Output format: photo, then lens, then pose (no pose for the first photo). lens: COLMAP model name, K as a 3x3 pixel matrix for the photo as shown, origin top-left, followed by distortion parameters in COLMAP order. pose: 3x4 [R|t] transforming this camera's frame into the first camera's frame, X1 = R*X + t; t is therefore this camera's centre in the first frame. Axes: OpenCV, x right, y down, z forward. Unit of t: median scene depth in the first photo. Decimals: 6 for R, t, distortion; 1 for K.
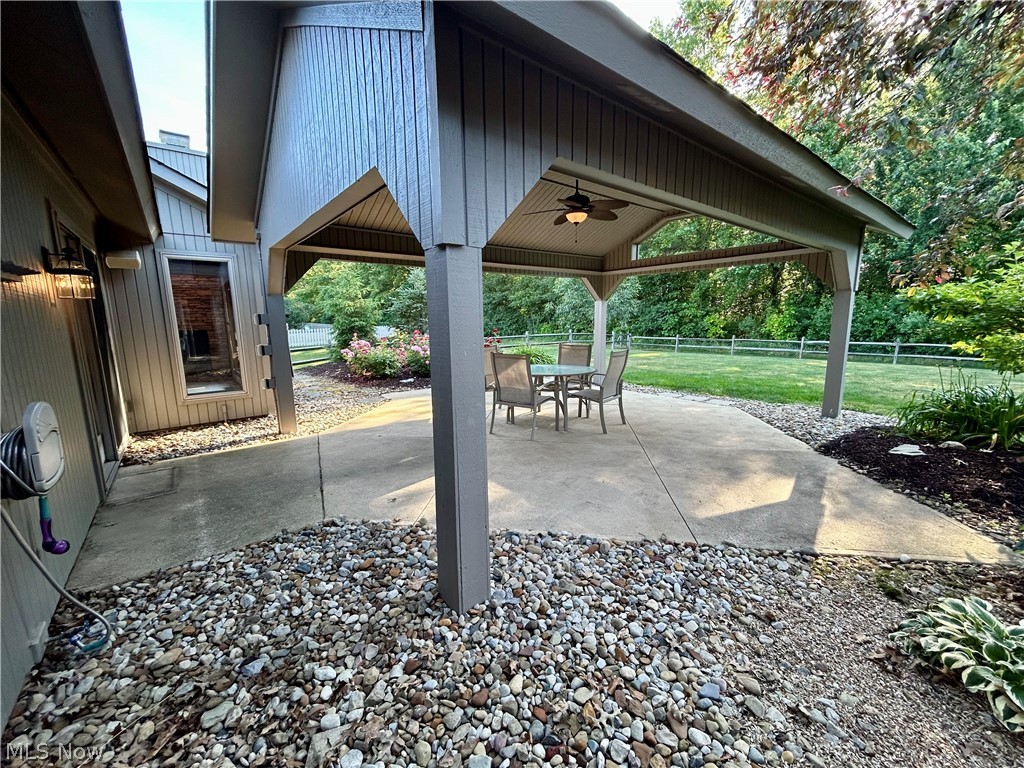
lens RADIAL K [[412.5, 0, 513.8], [0, 412.5, 386.3], [0, 0, 1]] dist [-0.002115, -0.000562]
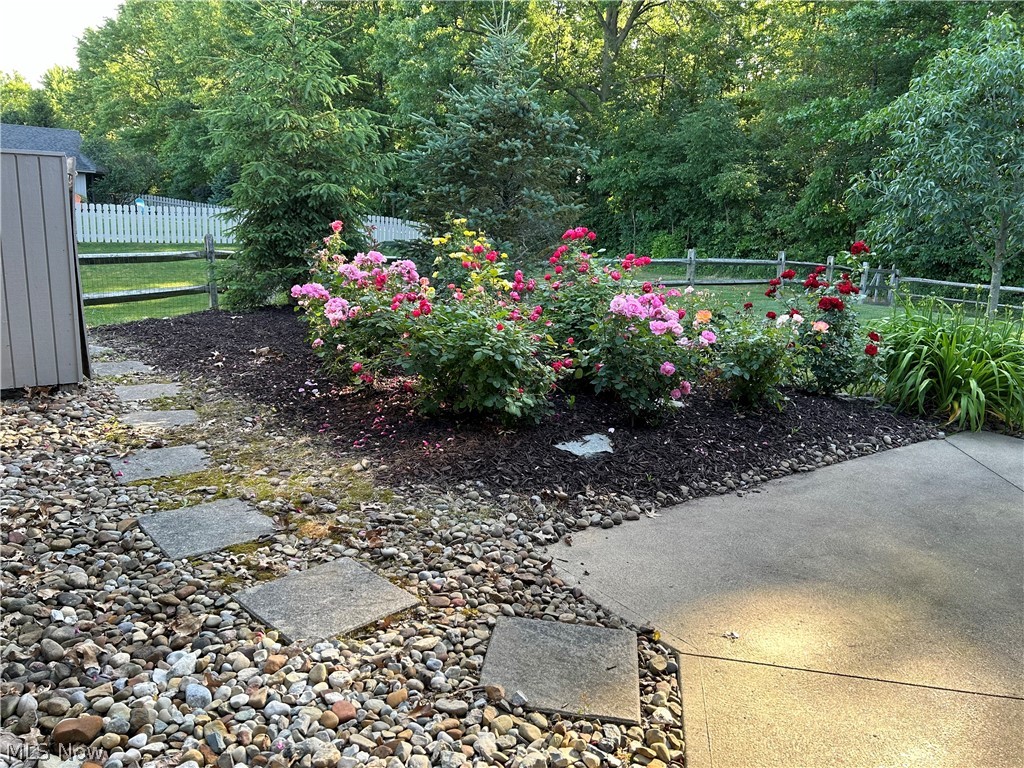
lens RADIAL K [[768.2, 0, 506.2], [0, 768.2, 387.1], [0, 0, 1]] dist [0.074334, -0.096451]
pose [[0.997092, 0.074653, -0.015296, -0.120835], [-0.073726, 0.995807, 0.054157, -0.026956], [0.019275, -0.052872, 0.998415, 0.233946]]
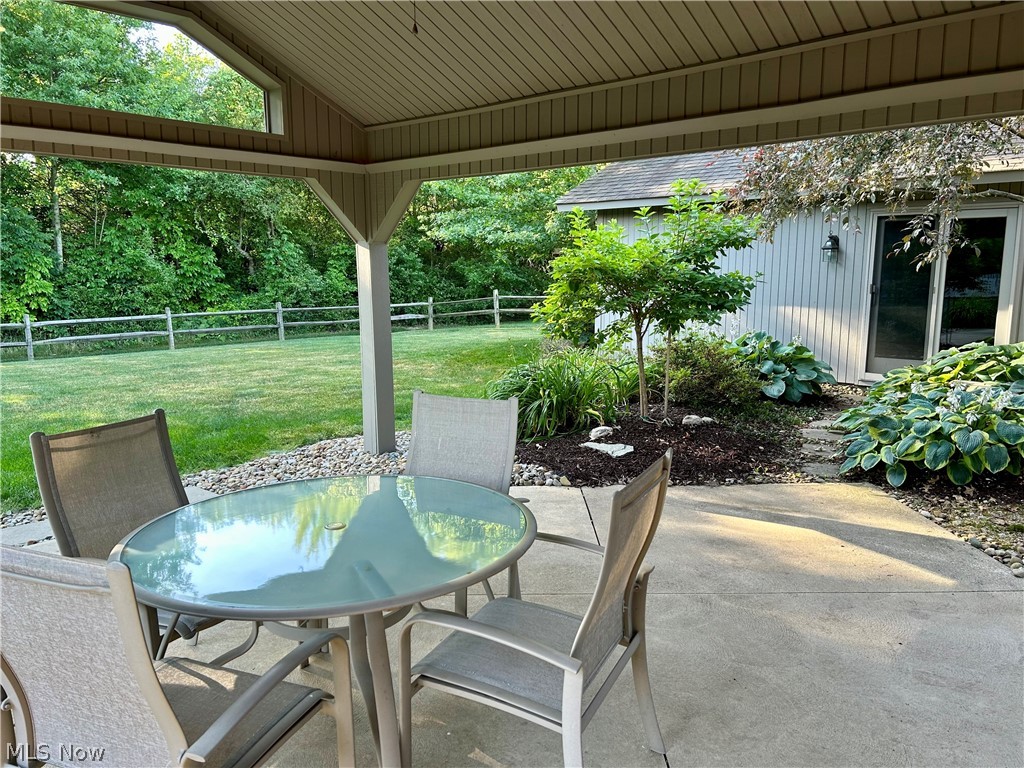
lens RADIAL K [[768.2, 0, 506.2], [0, 768.2, 387.1], [0, 0, 1]] dist [0.074334, -0.096451]
pose [[-0.118887, -0.153444, 0.980979, -0.630503], [0.167771, 0.970676, 0.172165, -0.320888], [-0.978631, 0.185048, -0.089657, 1.596719]]
